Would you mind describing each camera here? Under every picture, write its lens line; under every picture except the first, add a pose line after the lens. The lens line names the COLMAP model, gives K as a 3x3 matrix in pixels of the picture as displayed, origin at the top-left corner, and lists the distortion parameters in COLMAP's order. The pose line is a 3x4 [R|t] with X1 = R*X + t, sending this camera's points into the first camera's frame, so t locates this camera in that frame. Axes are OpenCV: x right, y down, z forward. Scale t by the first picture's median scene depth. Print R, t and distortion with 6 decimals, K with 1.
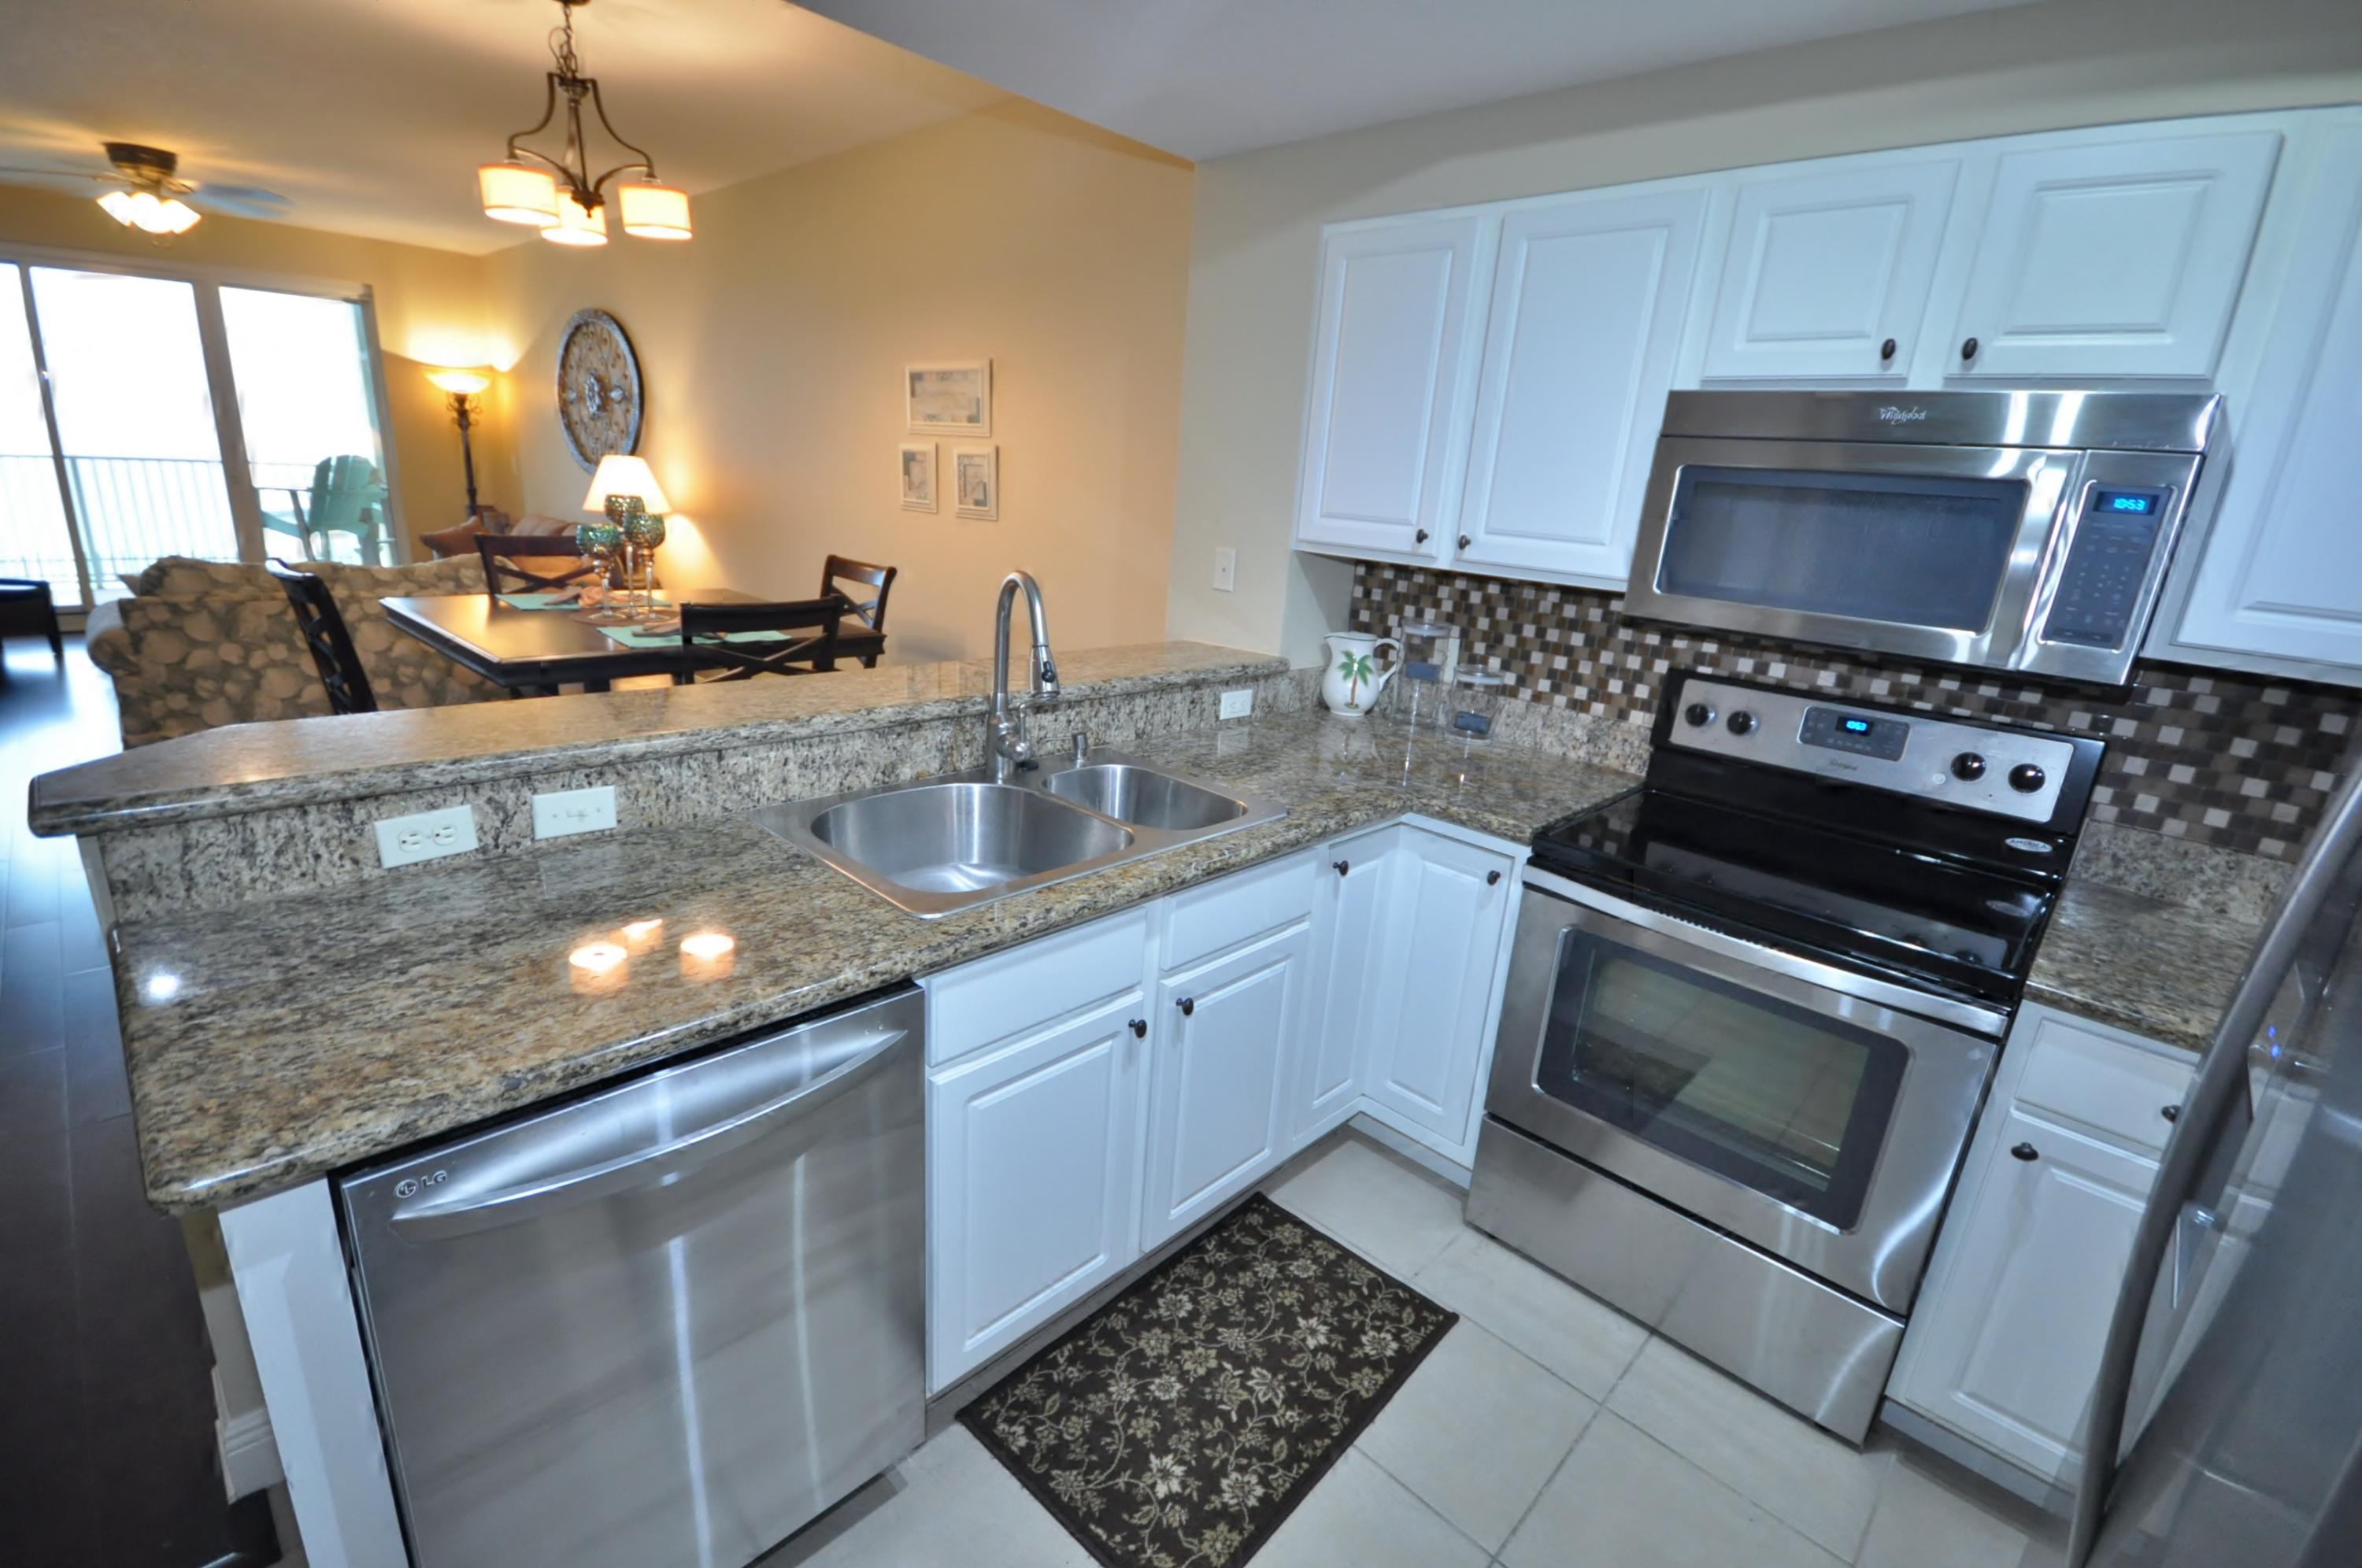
lens RADIAL K [[1029.8, 0, 1193.6], [0, 1029.8, 800.3], [0, 0, 1]] dist [-0.015917, -0.003145]
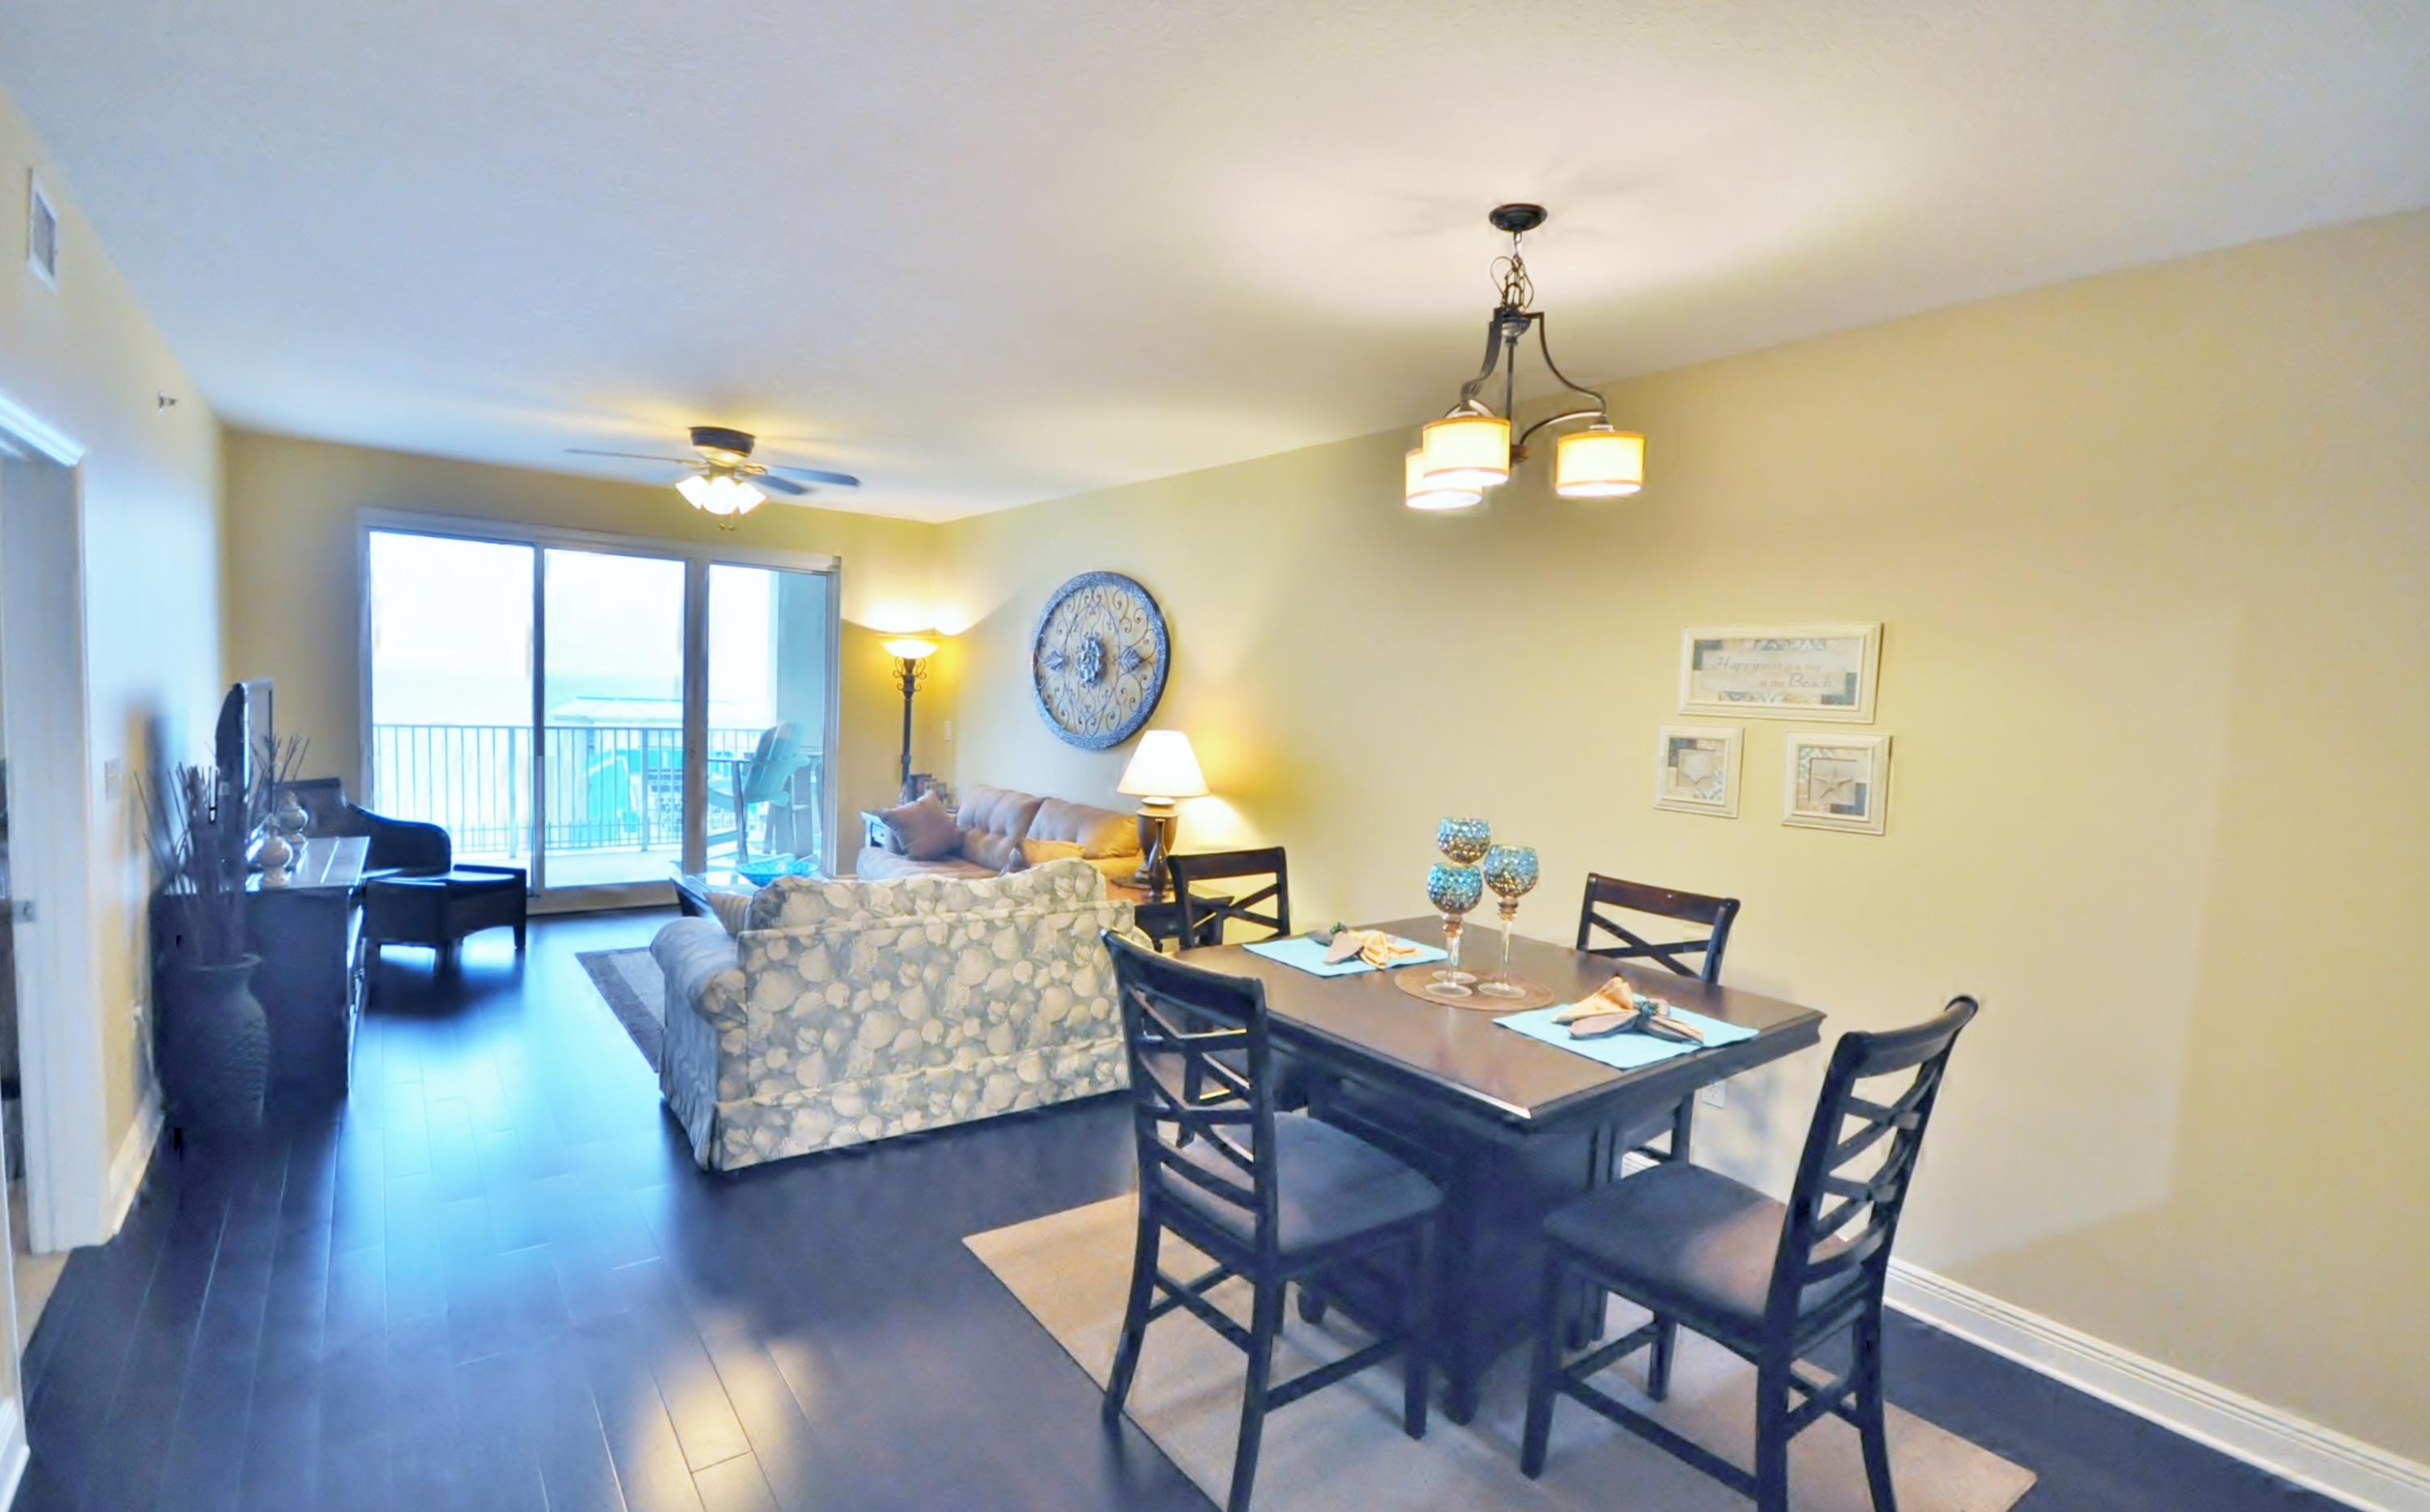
lens RADIAL K [[1109.5, 0, 1212.0], [0, 1109.5, 776.1], [0, 0, 1]] dist [0.000555, 0.000100]
pose [[0.984326, -0.017370, -0.175501, -0.509143], [-0.023824, 0.972920, -0.229912, -0.121495], [0.174742, 0.230489, 0.957256, 0.166939]]
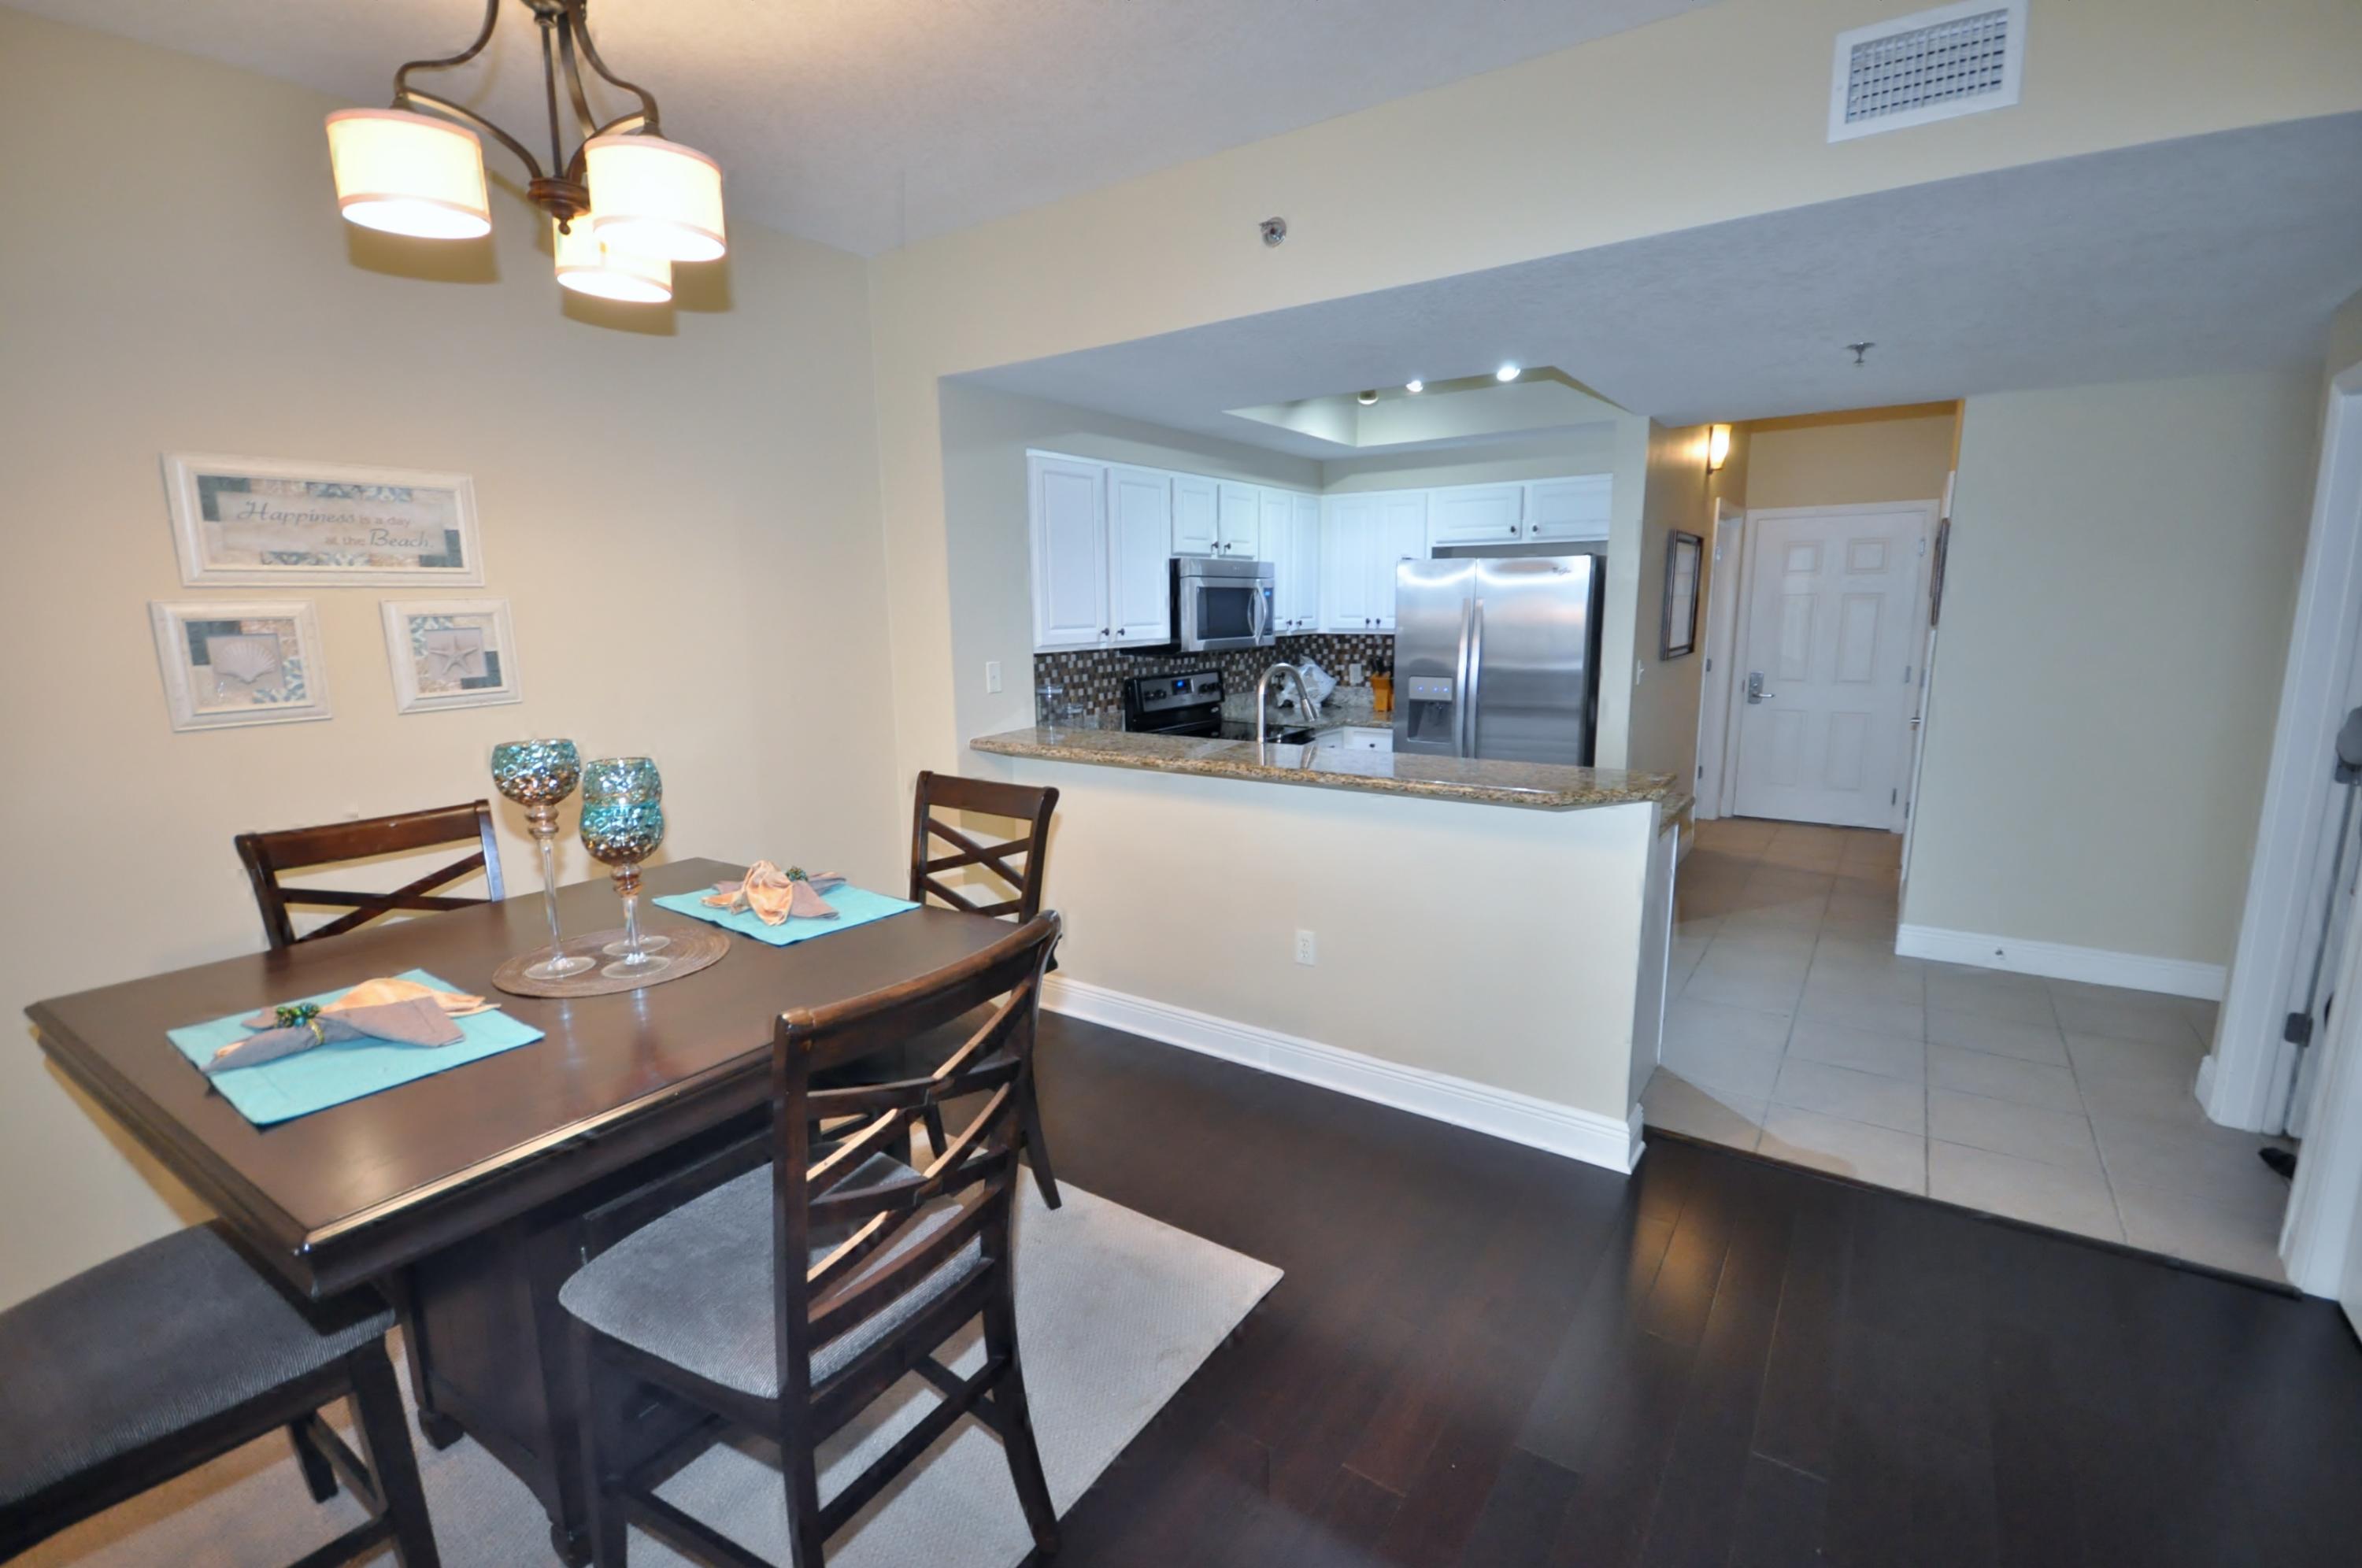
lens RADIAL K [[1029.8, 0, 1200.9], [0, 1029.8, 797.4], [0, 0, 1]] dist [-0.015917, -0.003145]
pose [[-0.163814, -0.257197, 0.952373, -0.934477], [0.288982, 0.910552, 0.295609, -0.281271], [-0.943215, 0.323643, -0.074836, 0.630156]]
